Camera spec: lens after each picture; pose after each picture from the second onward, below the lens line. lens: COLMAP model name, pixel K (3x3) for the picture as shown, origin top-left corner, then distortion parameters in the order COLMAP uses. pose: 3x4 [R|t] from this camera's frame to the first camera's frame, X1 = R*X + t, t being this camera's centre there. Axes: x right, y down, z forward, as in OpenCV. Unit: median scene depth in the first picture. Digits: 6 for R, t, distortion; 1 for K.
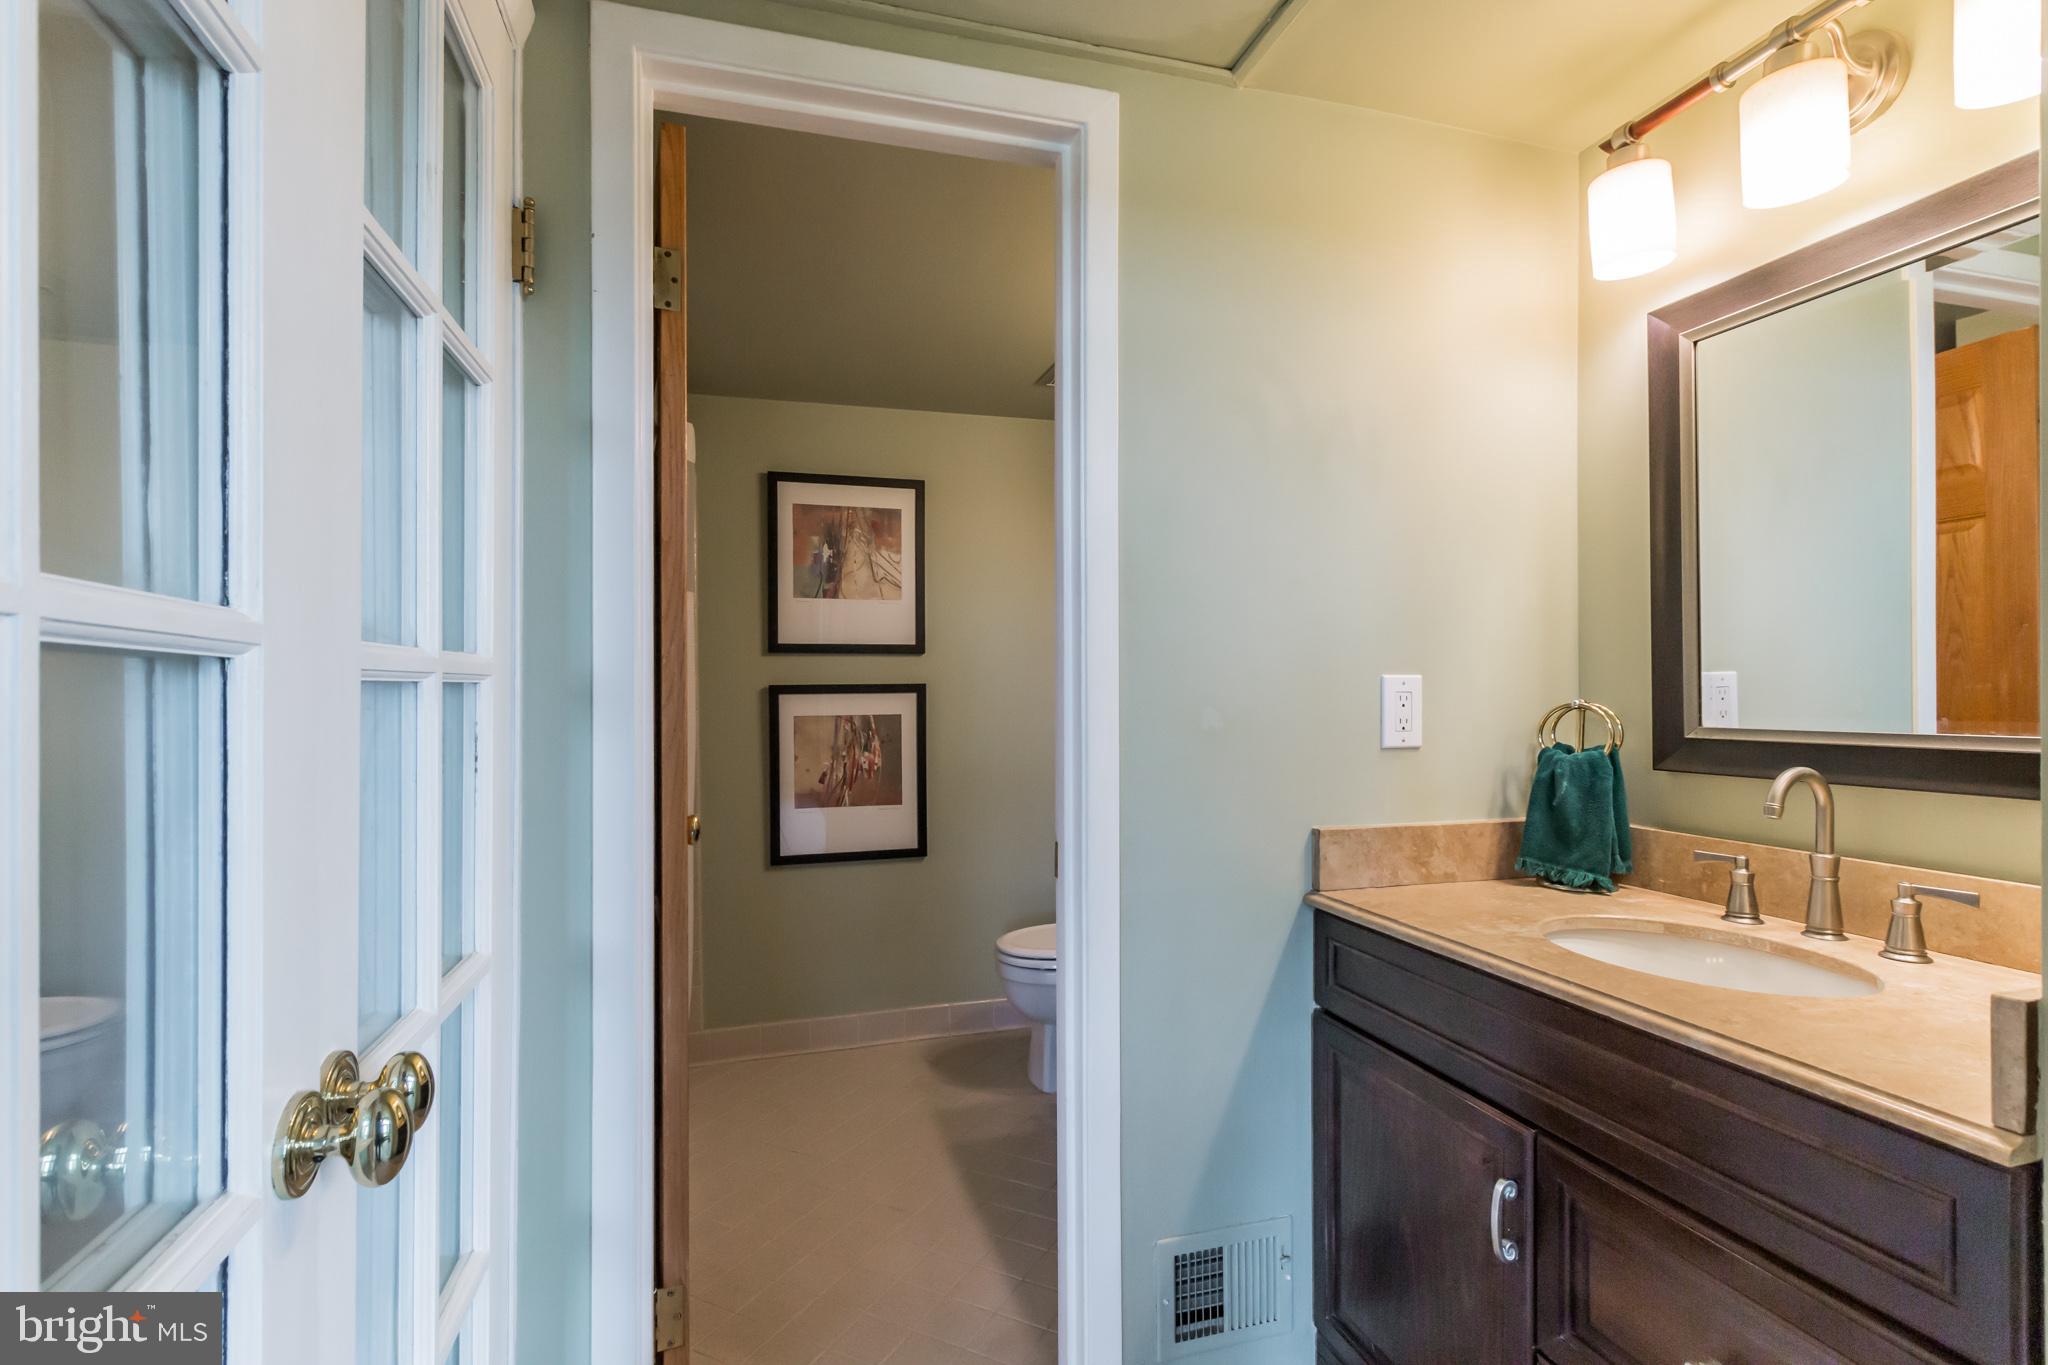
lens RADIAL K [[980.2, 0, 1021.4], [0, 980.2, 692.9], [0, 0, 1]] dist [0.000057, -0.000378]
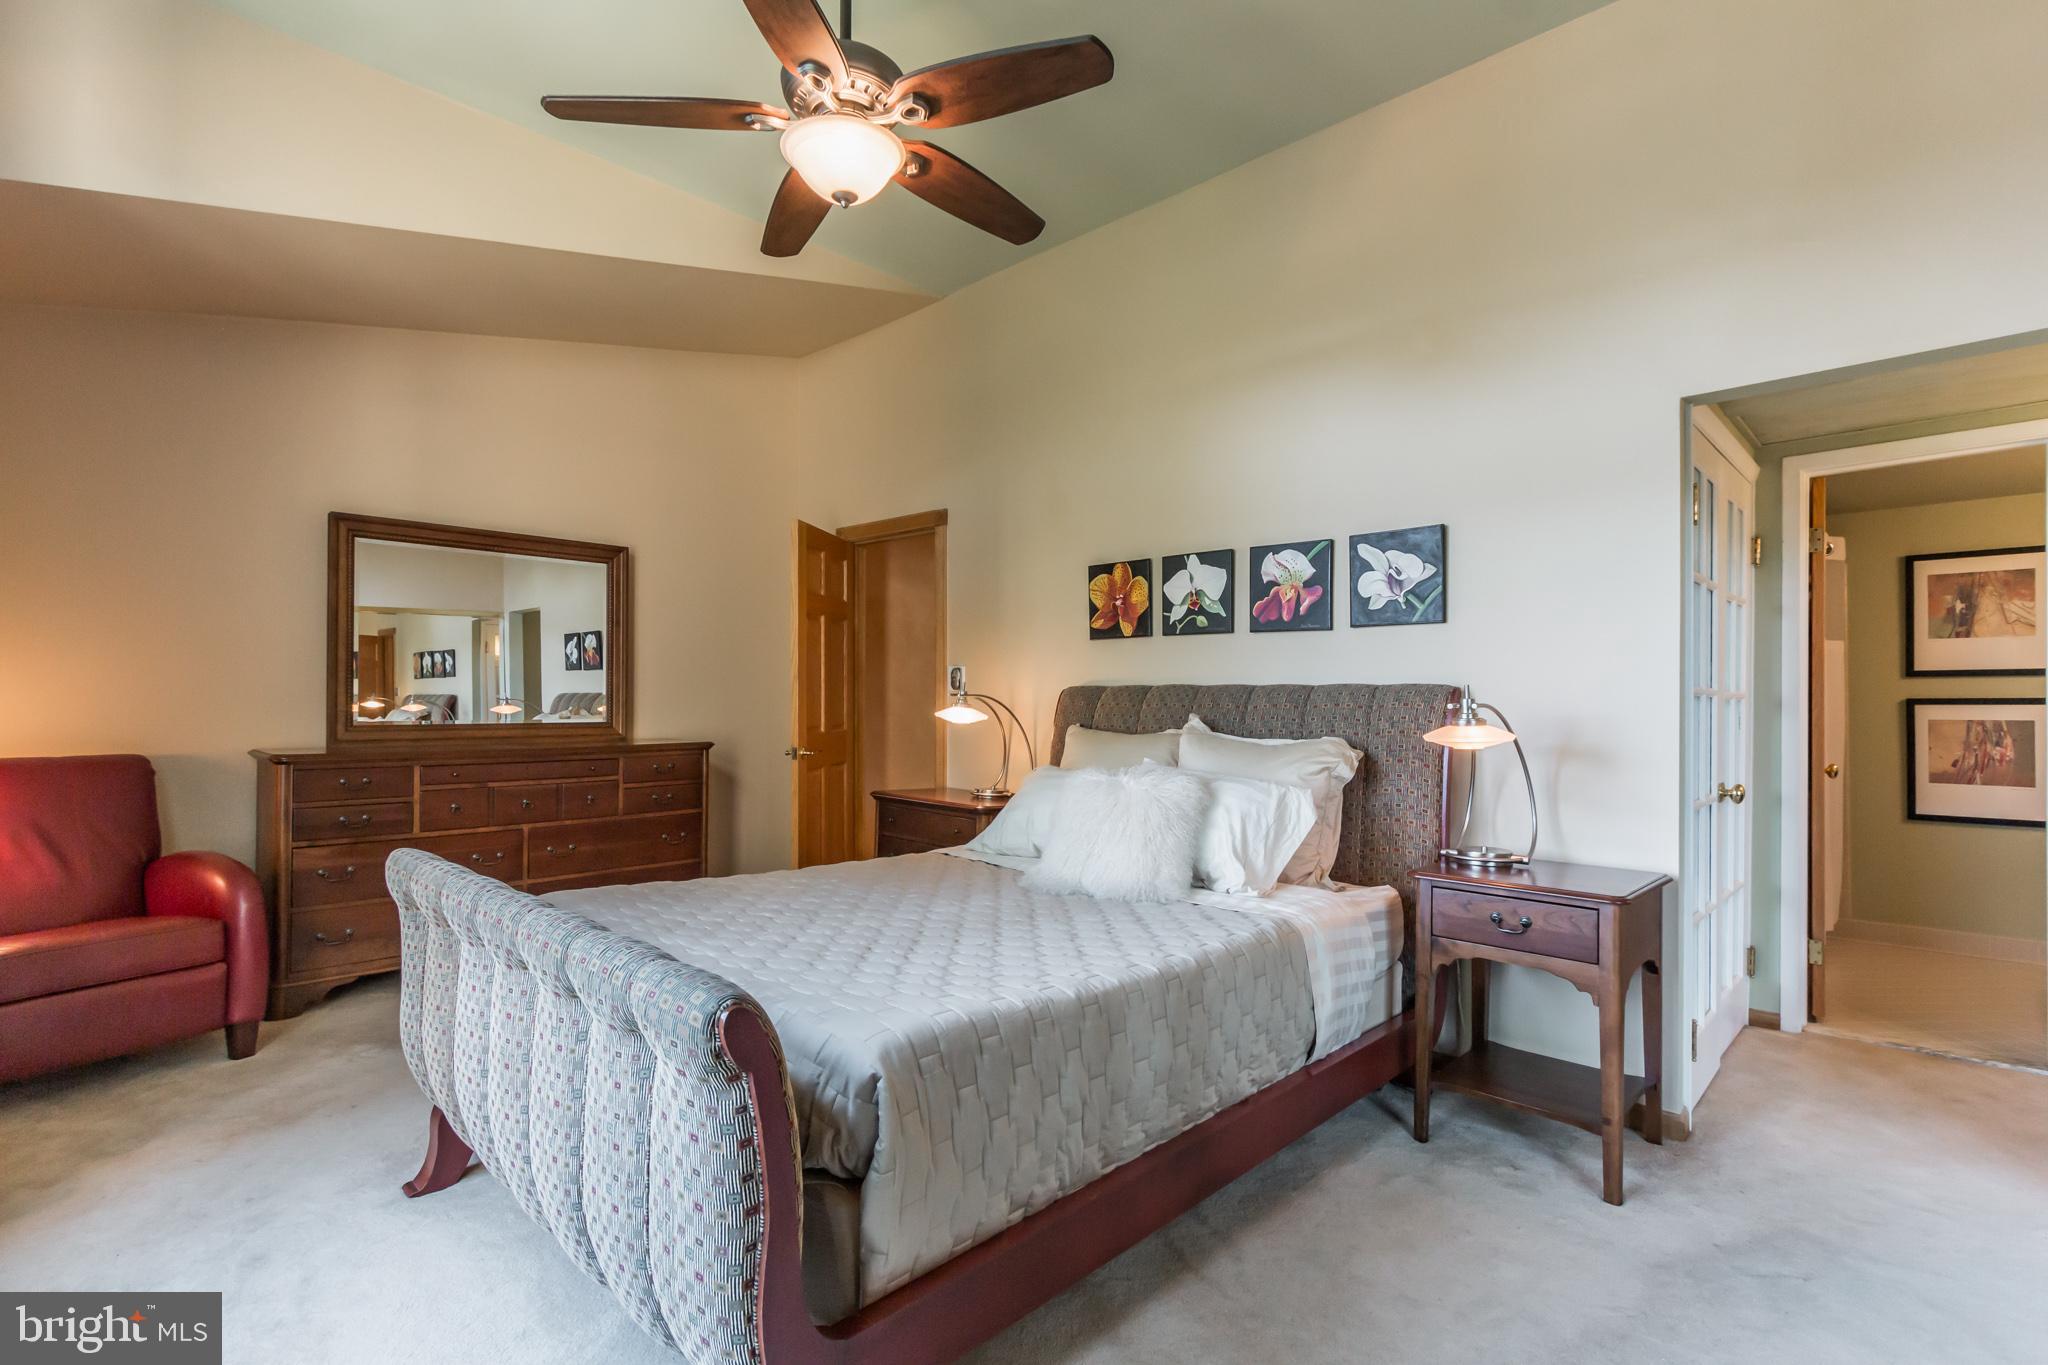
lens RADIAL K [[980.2, 0, 1021.4], [0, 980.2, 692.9], [0, 0, 1]] dist [0.000057, -0.000378]
pose [[0.500494, -0.000282, -0.865740, 0.351580], [-0.006331, 0.999972, -0.003986, -0.001964], [0.865717, 0.007476, 0.500478, -0.892421]]
